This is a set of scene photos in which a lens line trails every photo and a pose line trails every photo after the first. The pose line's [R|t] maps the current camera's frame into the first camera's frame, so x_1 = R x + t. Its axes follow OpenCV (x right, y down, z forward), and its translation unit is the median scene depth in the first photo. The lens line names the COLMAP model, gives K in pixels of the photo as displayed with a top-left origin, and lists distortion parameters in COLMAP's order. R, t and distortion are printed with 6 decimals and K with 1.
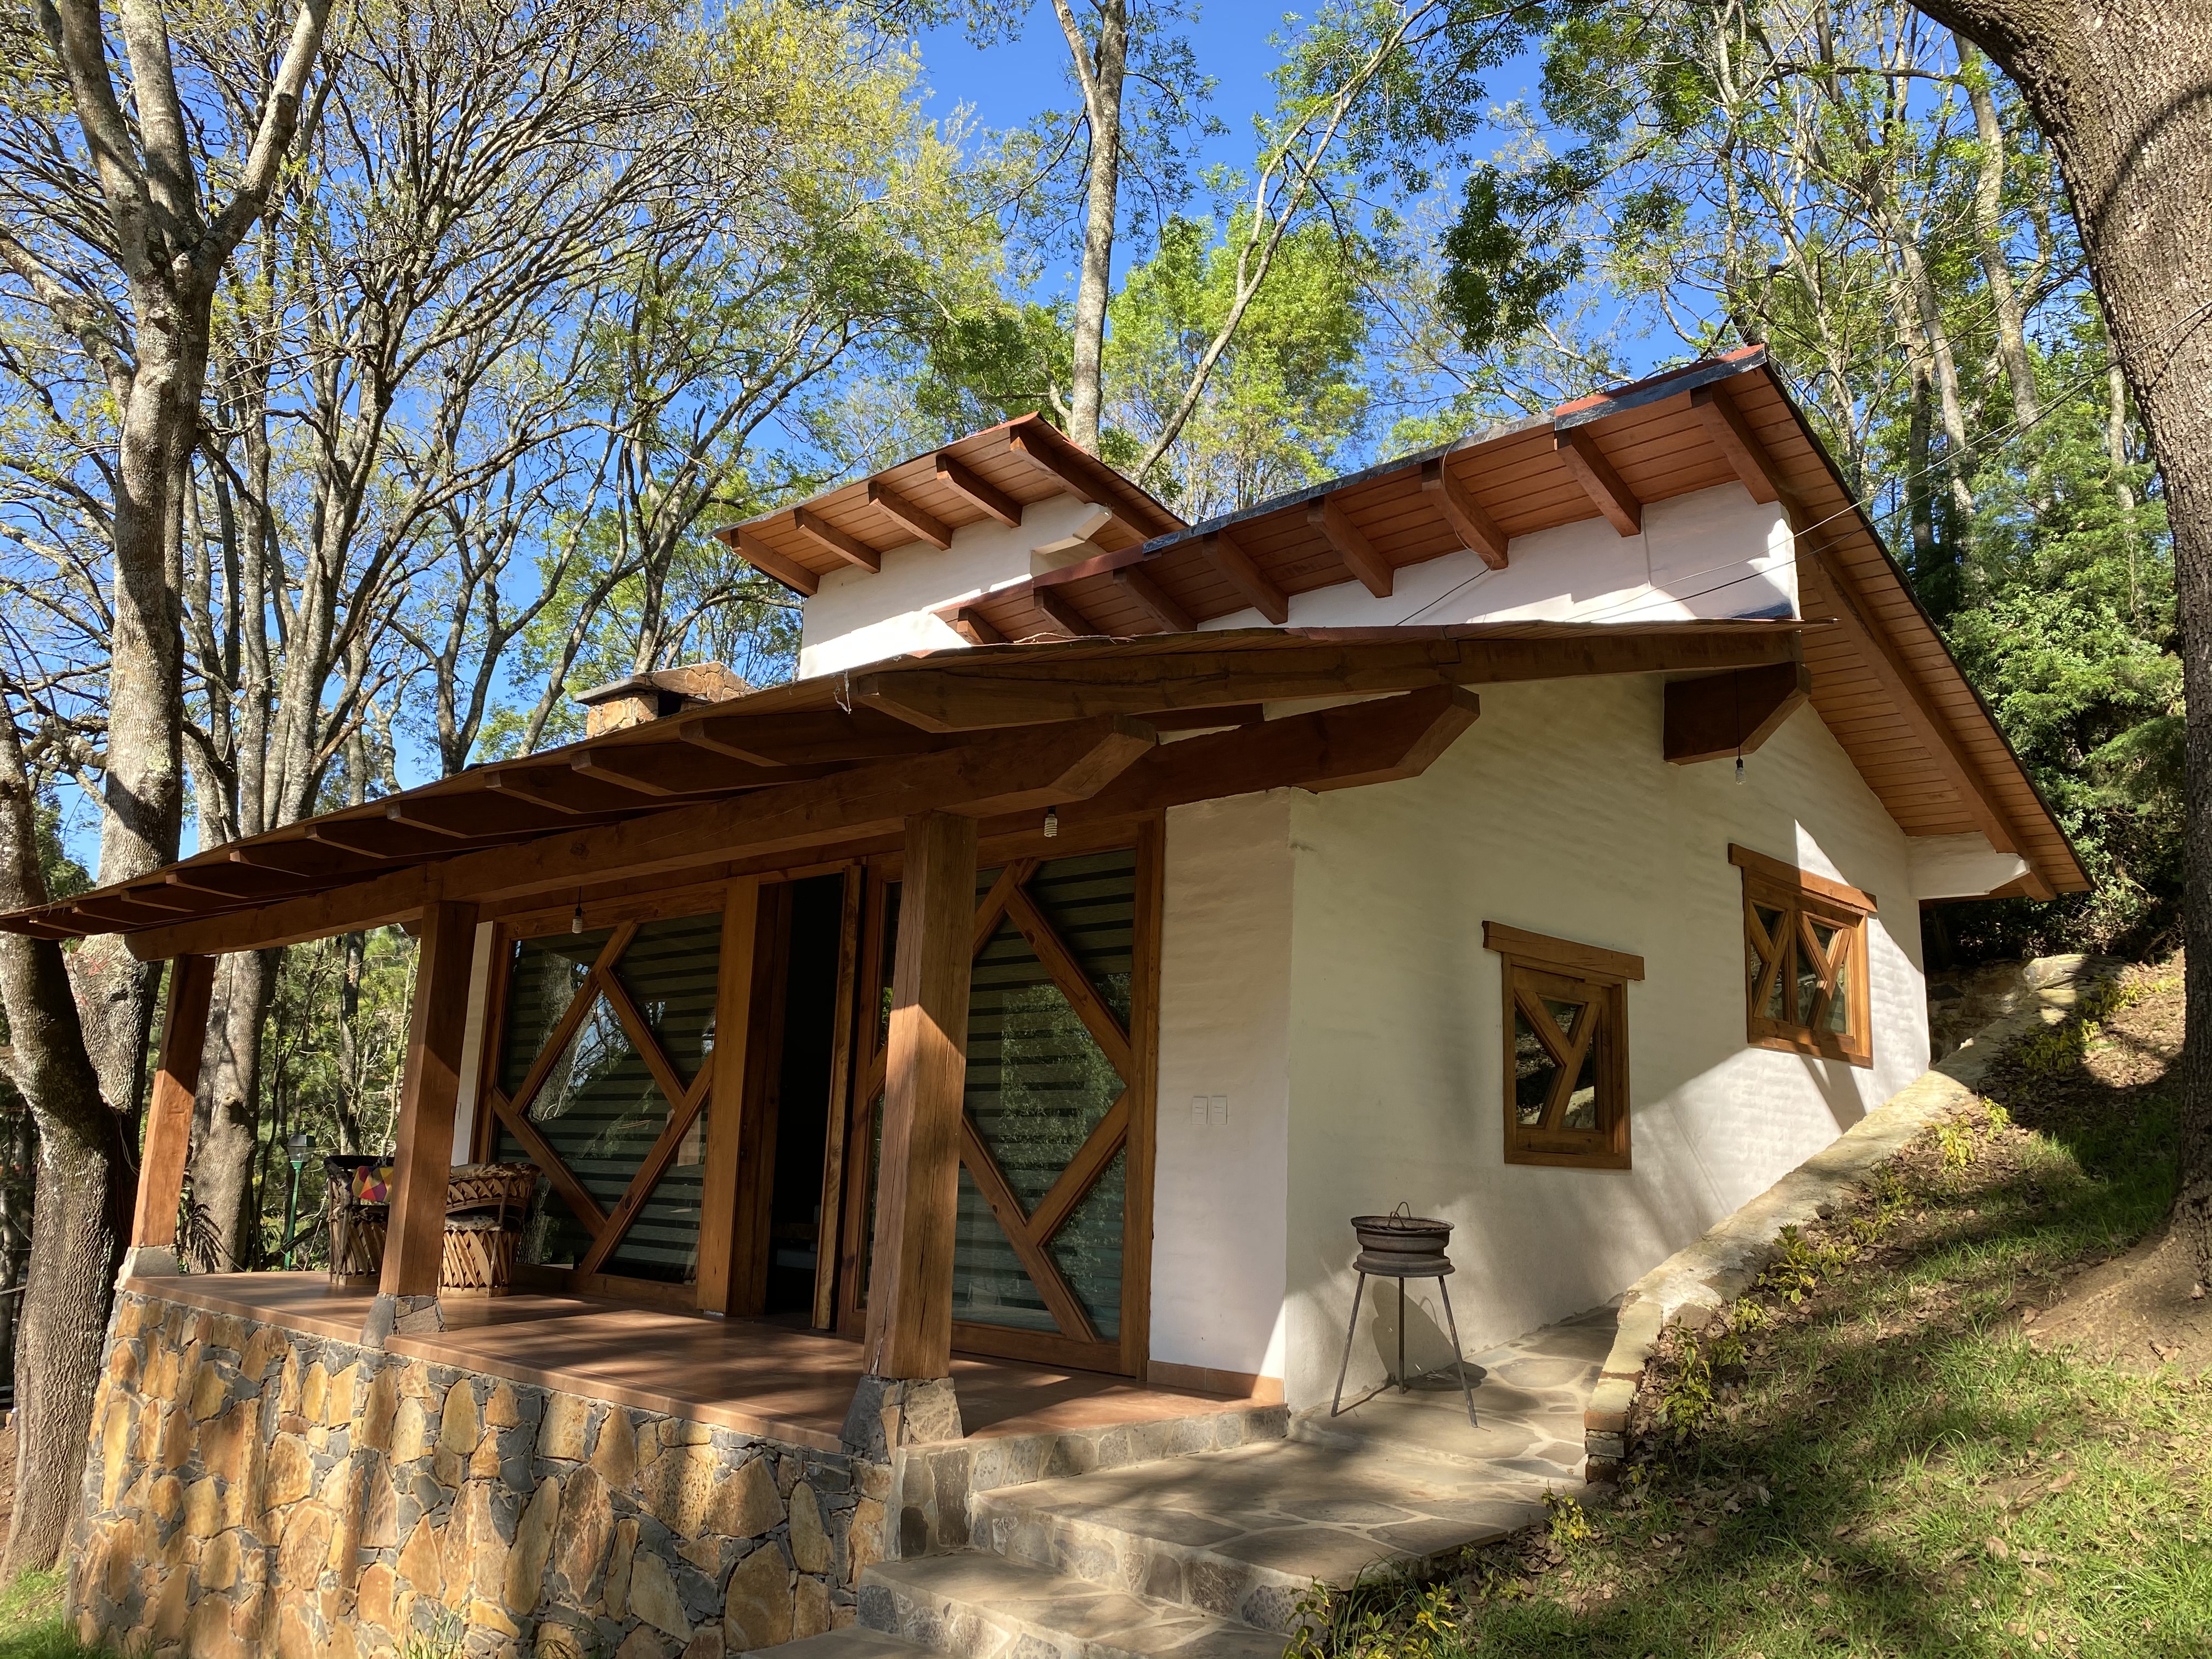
lens RADIAL K [[1624.5, 0, 1106.0], [0, 1624.5, 829.5], [0, 0, 1]] dist [-0.005115, -0.002892]
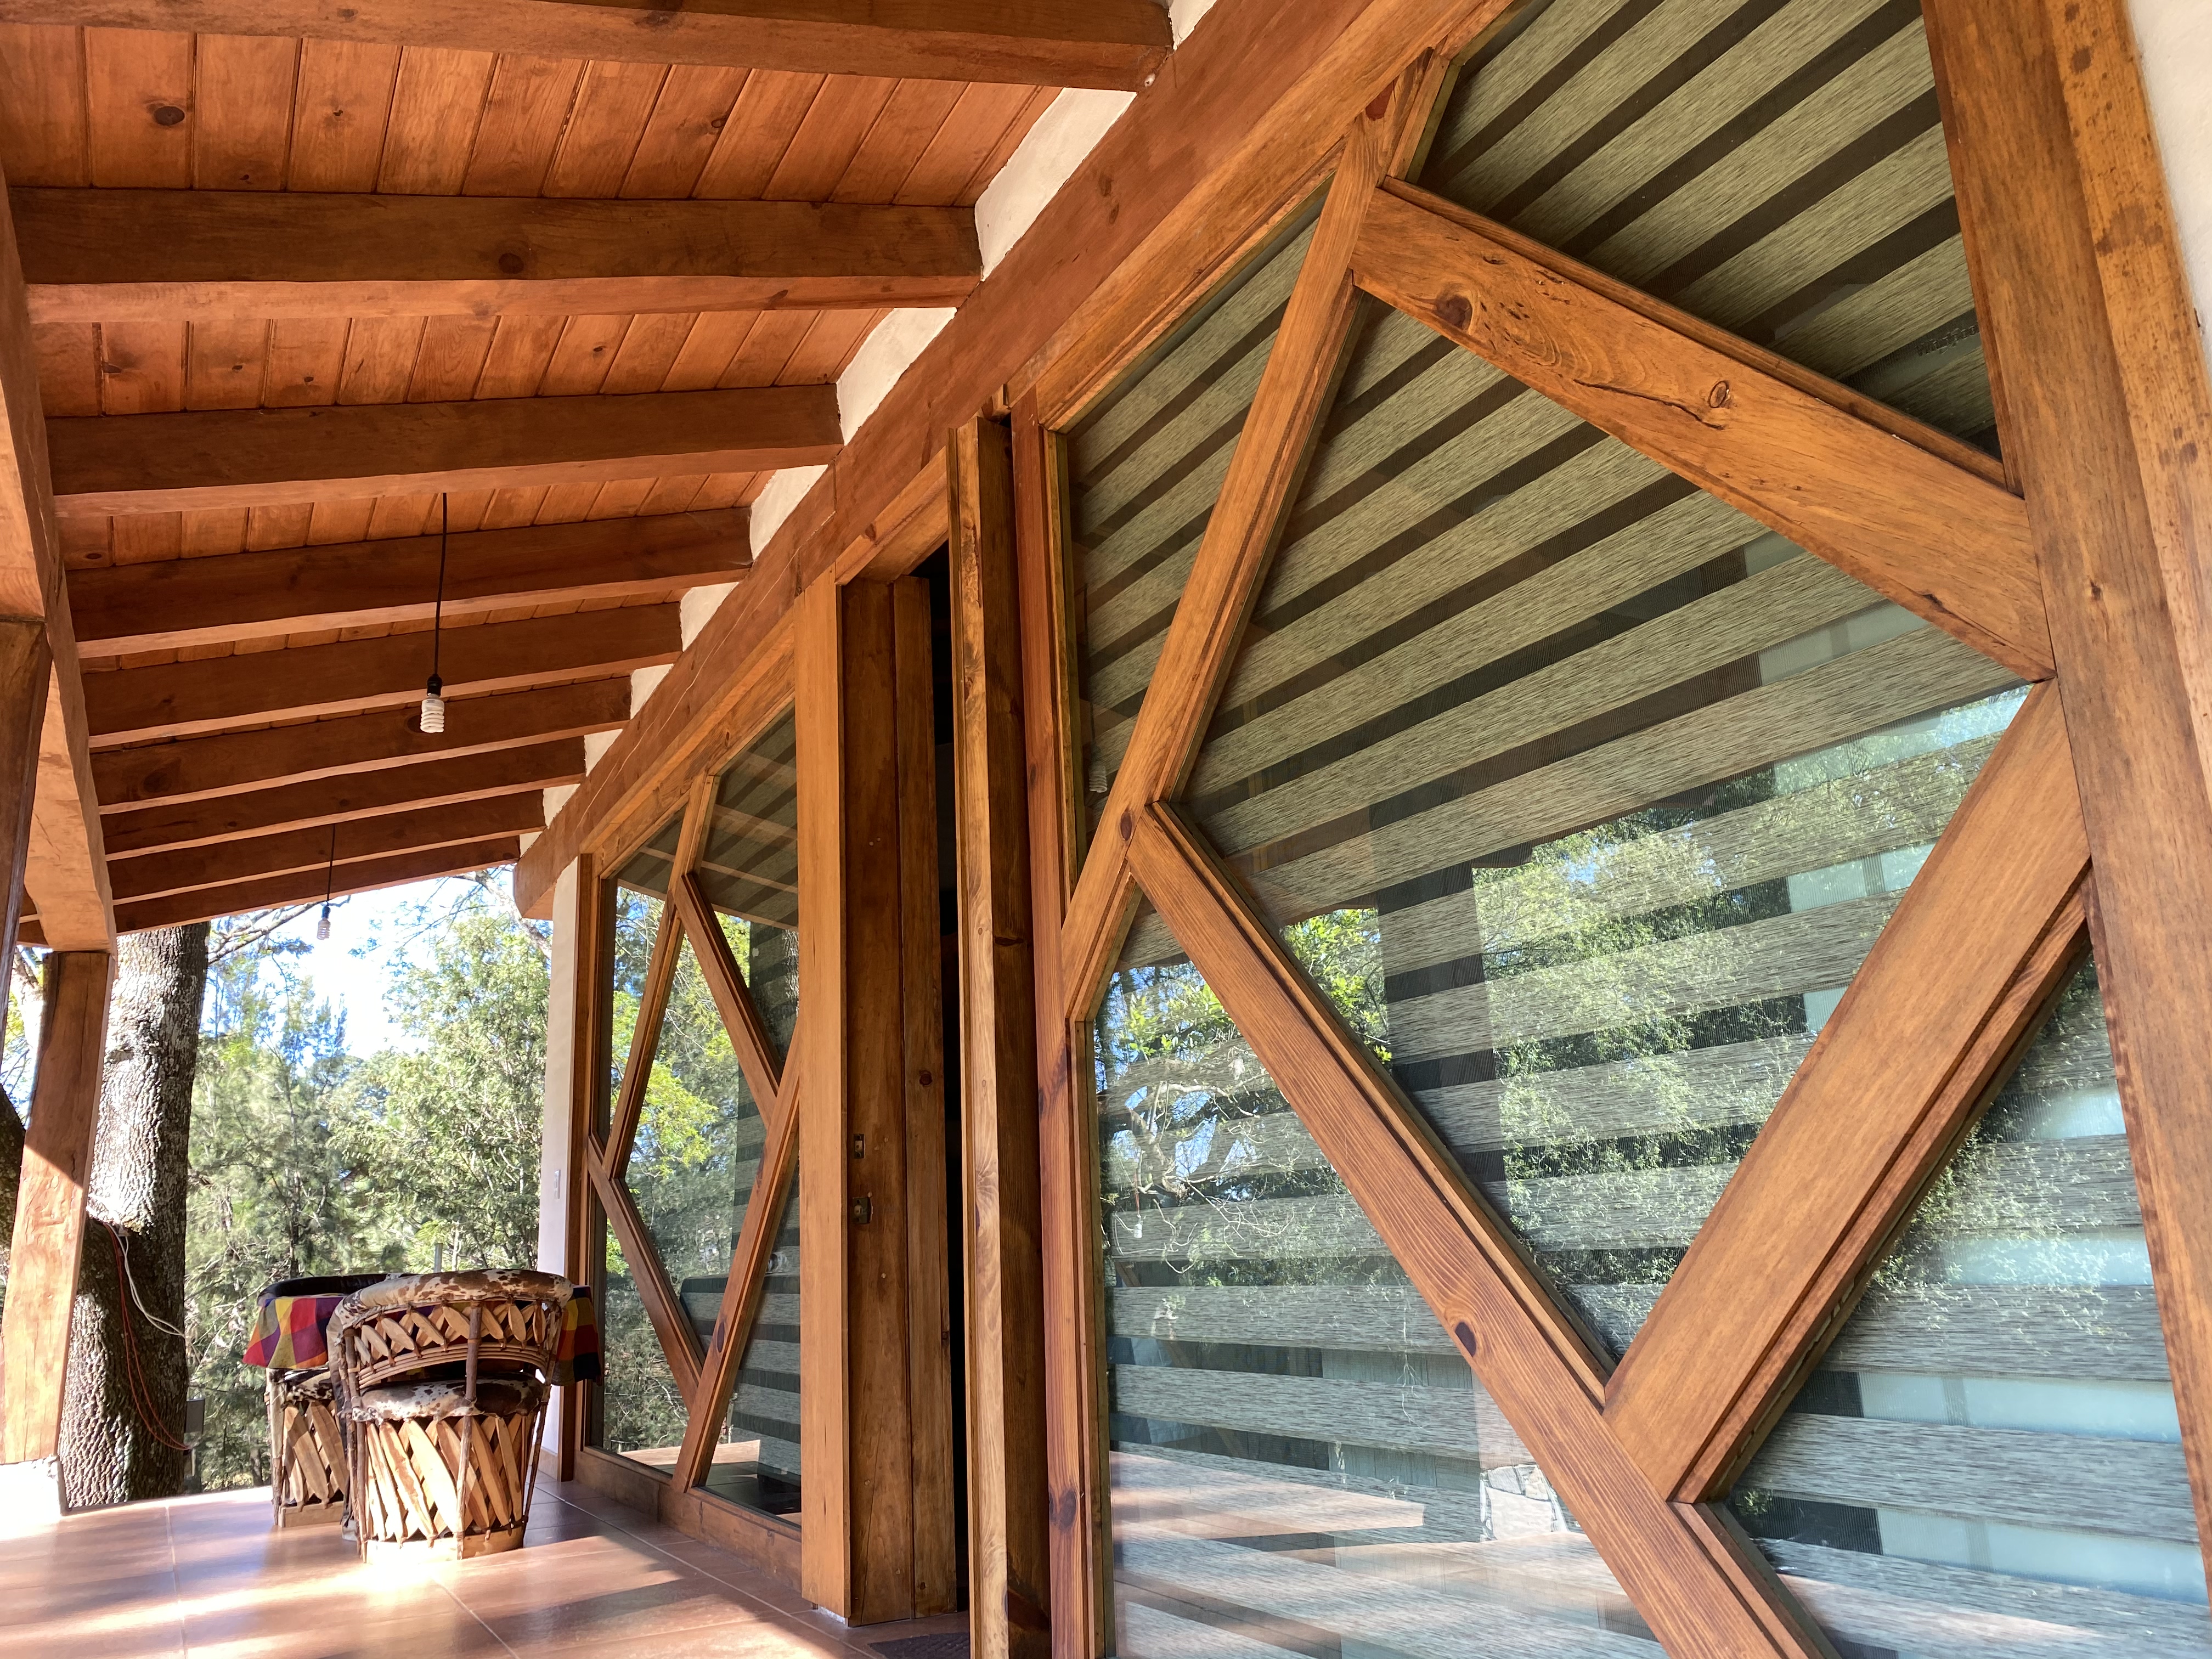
lens RADIAL K [[1624.5, 0, 1106.0], [0, 1624.5, 829.5], [0, 0, 1]] dist [-0.005115, -0.002892]
pose [[0.940763, -0.153162, -0.302499, -0.027712], [0.142391, 0.988140, -0.057486, 0.132305], [0.307716, 0.011008, 0.951415, 0.607104]]
